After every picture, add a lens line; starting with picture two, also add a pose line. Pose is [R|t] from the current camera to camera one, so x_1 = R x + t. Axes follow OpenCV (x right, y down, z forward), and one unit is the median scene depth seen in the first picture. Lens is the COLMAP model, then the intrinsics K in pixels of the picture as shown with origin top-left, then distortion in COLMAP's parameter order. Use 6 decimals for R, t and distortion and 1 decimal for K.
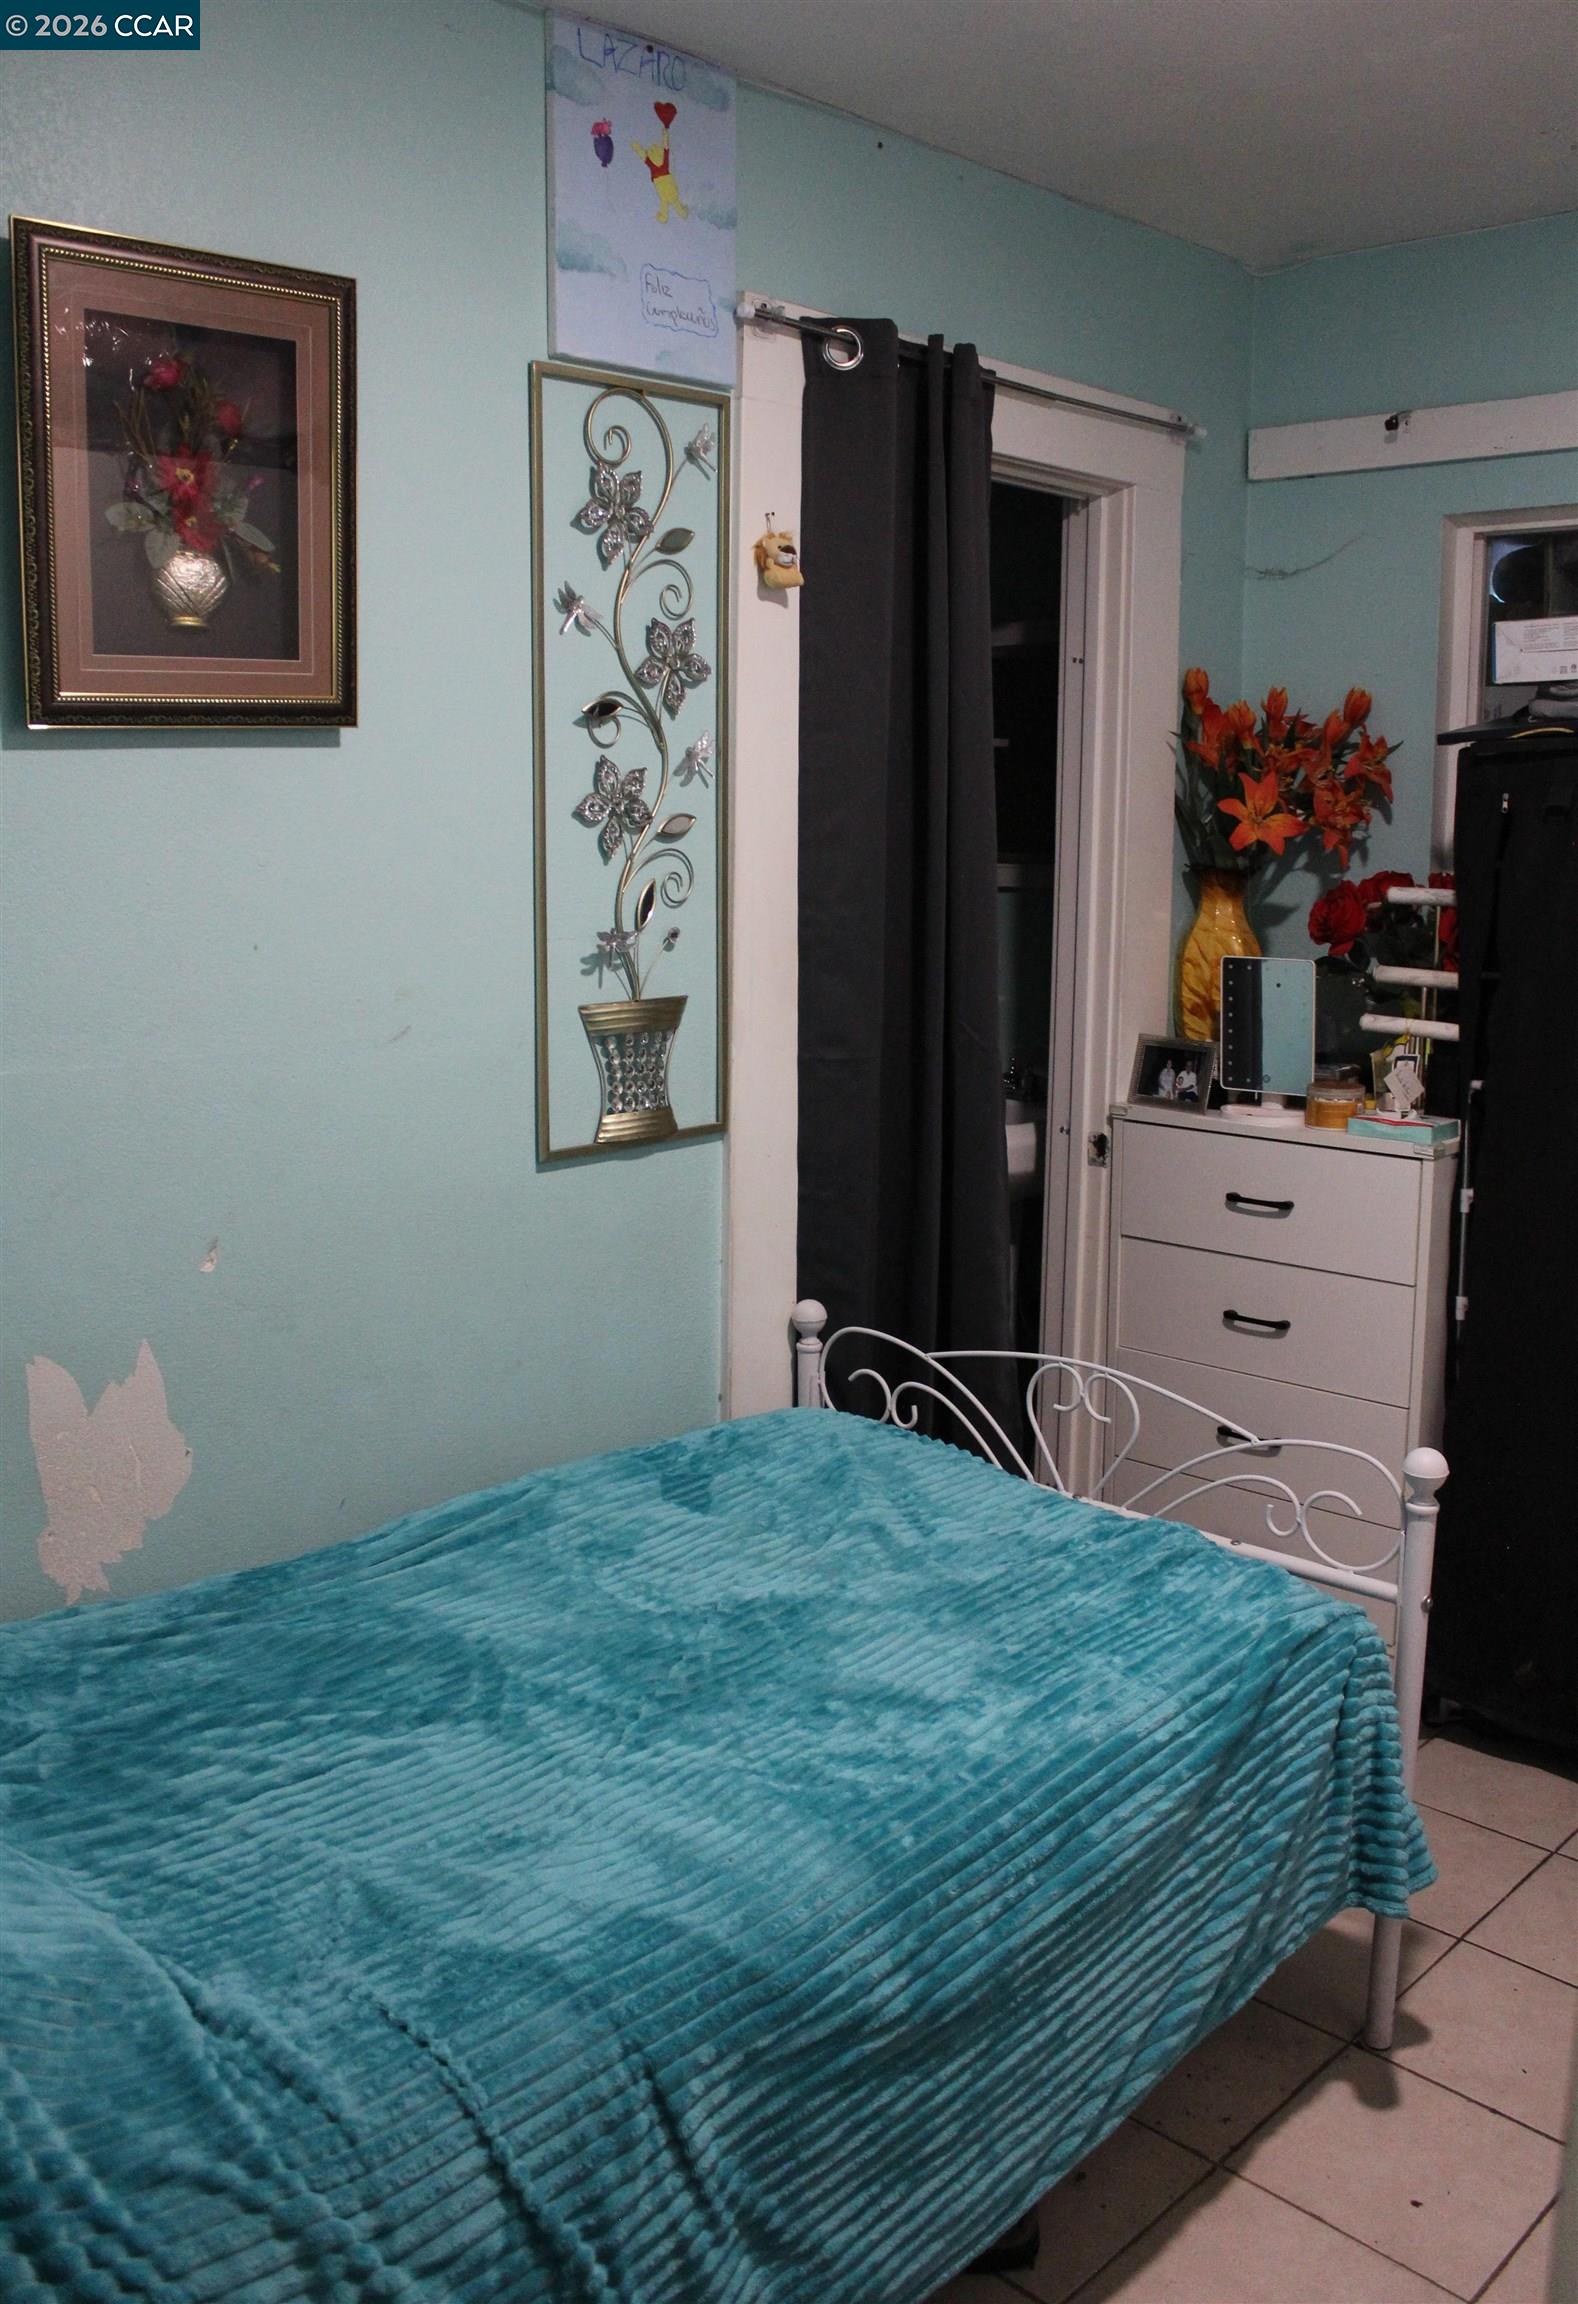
lens RADIAL K [[1958.1, 0, 796.9], [0, 1958.1, 1124.6], [0, 0, 1]] dist [-0.151999, 0.112378]
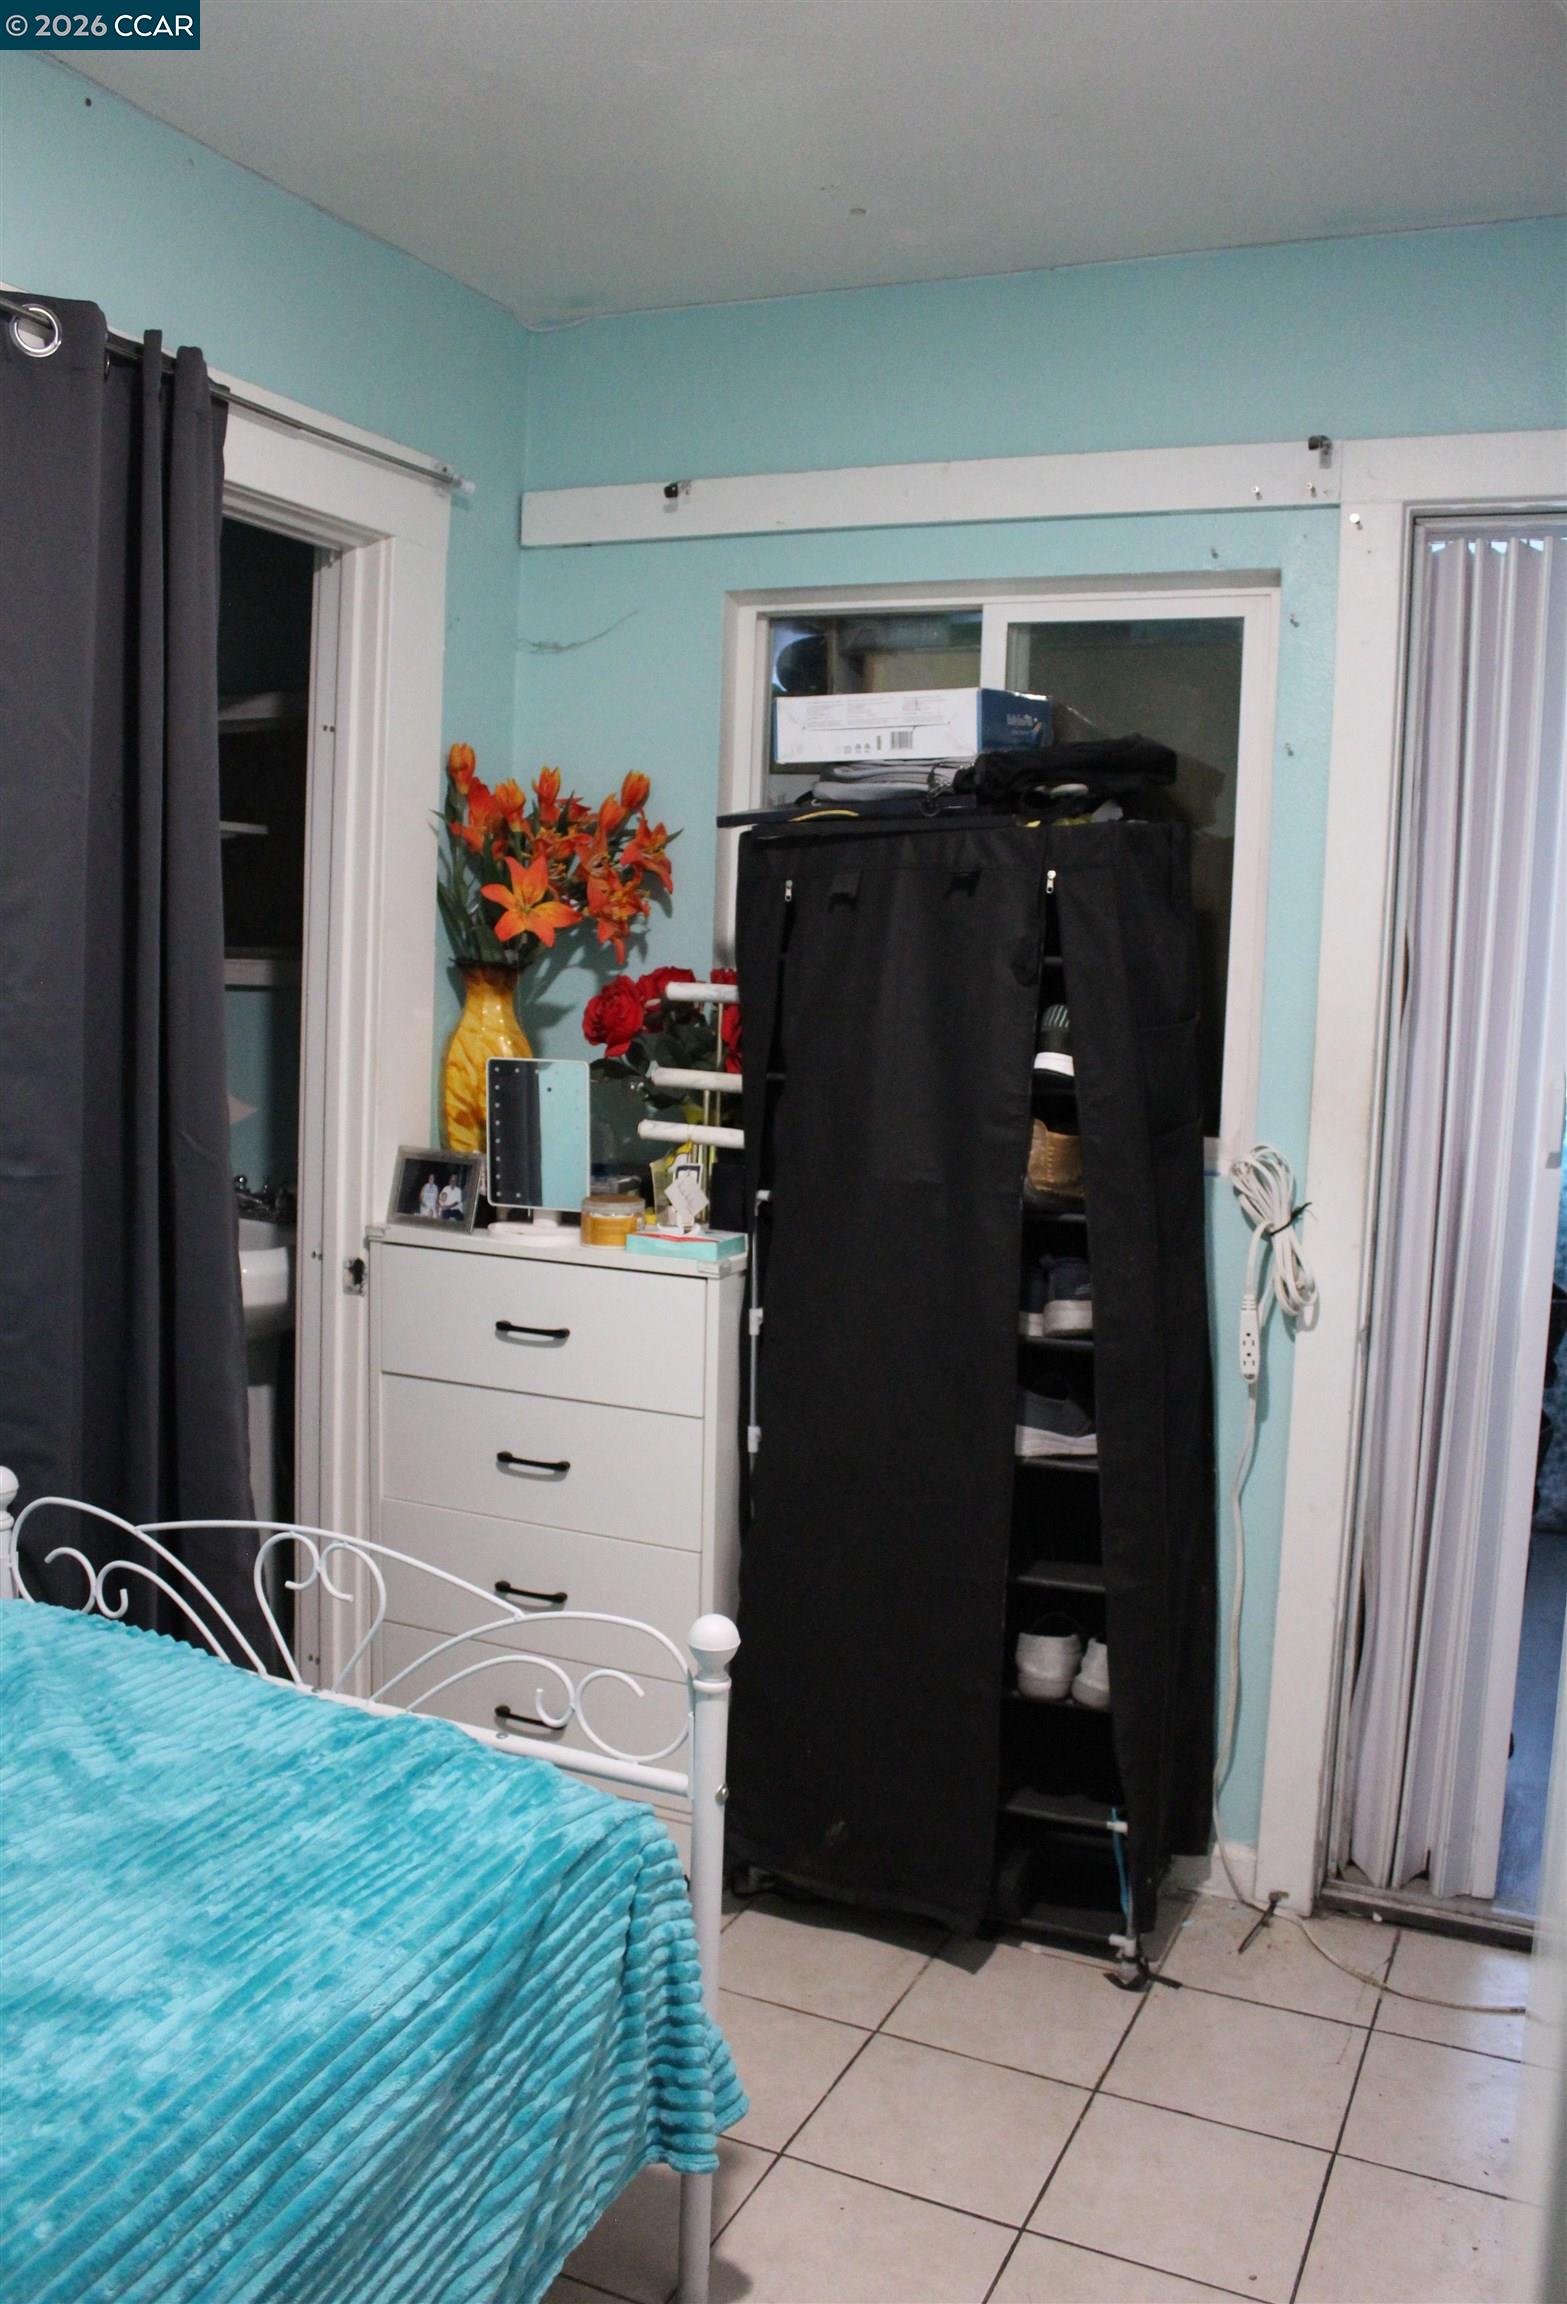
lens RADIAL K [[1965.6, 0, 783.5], [0, 1965.6, 1152.0], [0, 0, 1]] dist [-0.167561, 0.152085]
pose [[0.941326, -0.007862, 0.337406, 0.056800], [0.024102, 0.998742, -0.043972, 0.000150], [-0.336636, 0.049524, 0.940332, 0.140338]]
